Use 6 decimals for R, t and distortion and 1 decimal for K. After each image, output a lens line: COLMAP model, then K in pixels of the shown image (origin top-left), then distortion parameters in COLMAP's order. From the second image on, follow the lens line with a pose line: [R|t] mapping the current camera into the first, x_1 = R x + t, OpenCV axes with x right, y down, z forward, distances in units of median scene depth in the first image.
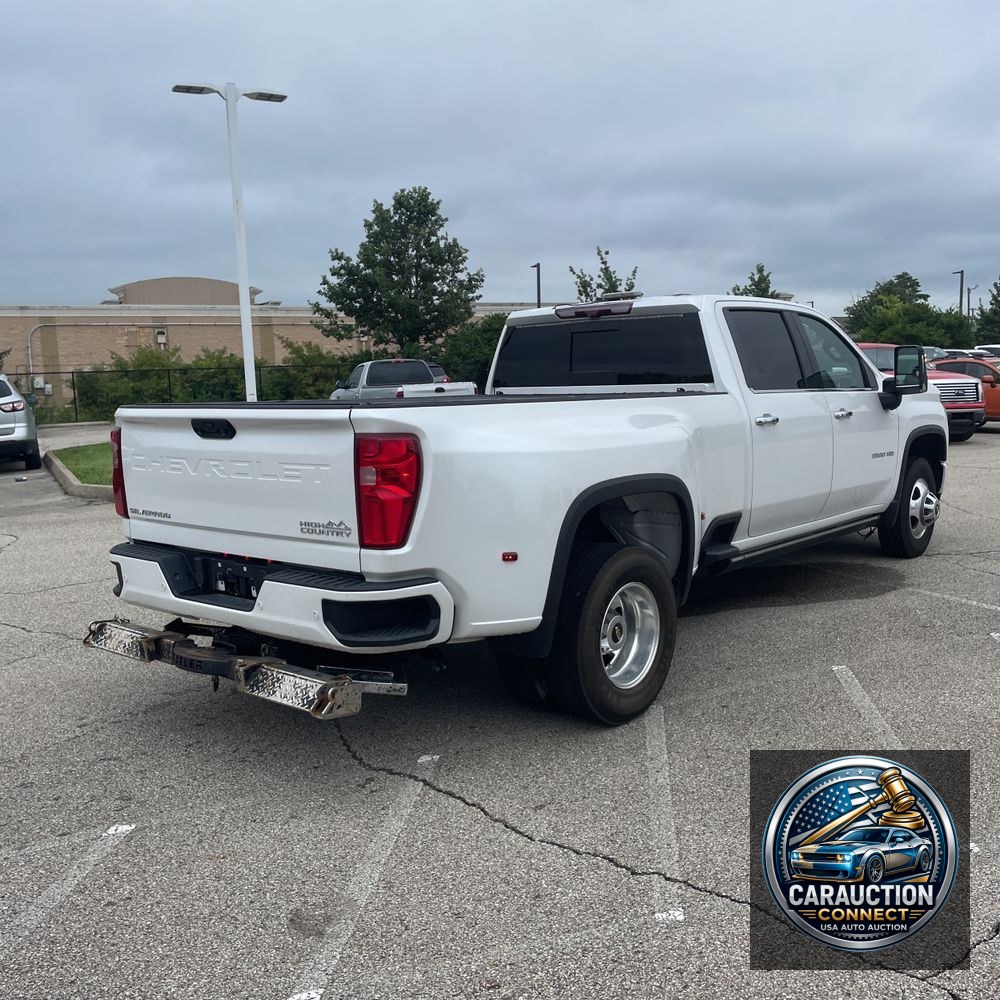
lens RADIAL K [[1016.4, 0, 498.9], [0, 1016.4, 501.5], [0, 0, 1]] dist [0.056675, 0.000000]
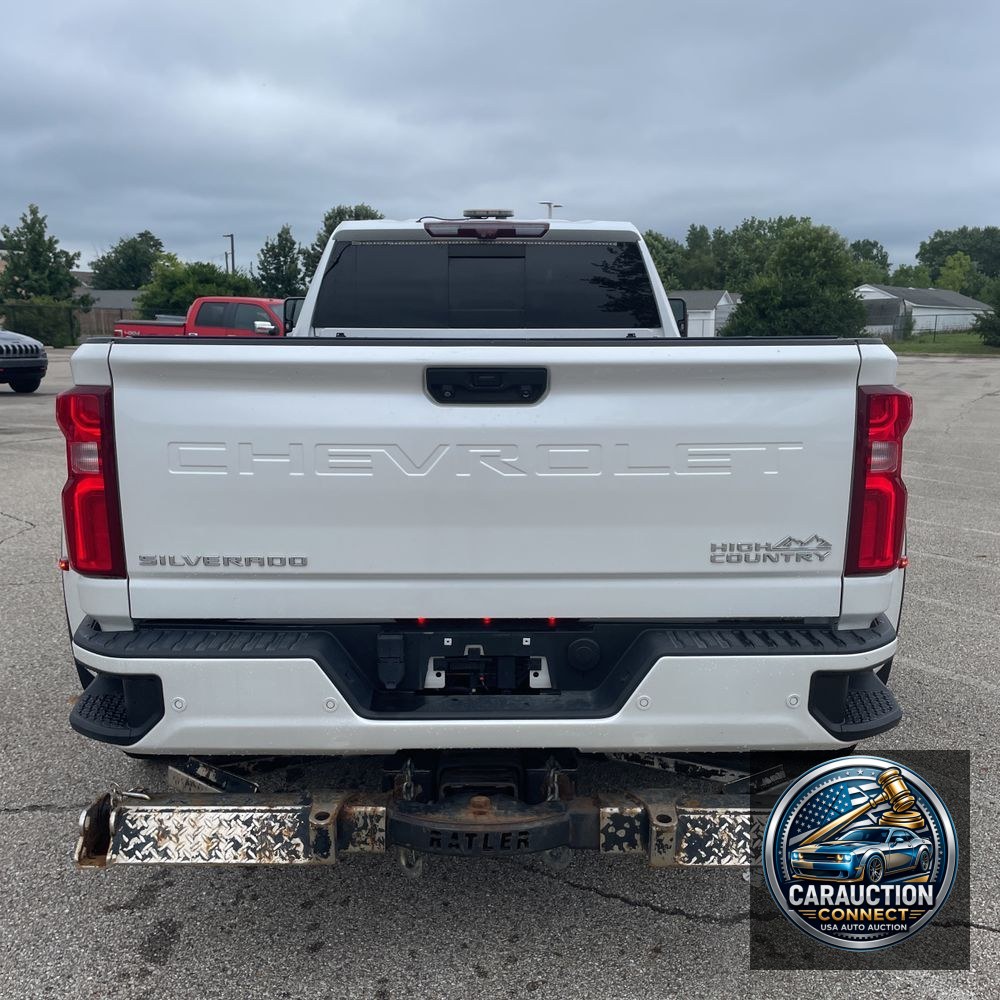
lens RADIAL K [[1016.4, 0, 498.4], [0, 1016.4, 505.5], [0, 0, 1]] dist [0.056675, 0.000000]
pose [[0.755859, -0.086149, 0.649042, -0.602906], [0.058355, 0.996225, 0.064273, -0.042166], [-0.652128, -0.010707, 0.758033, 0.592823]]
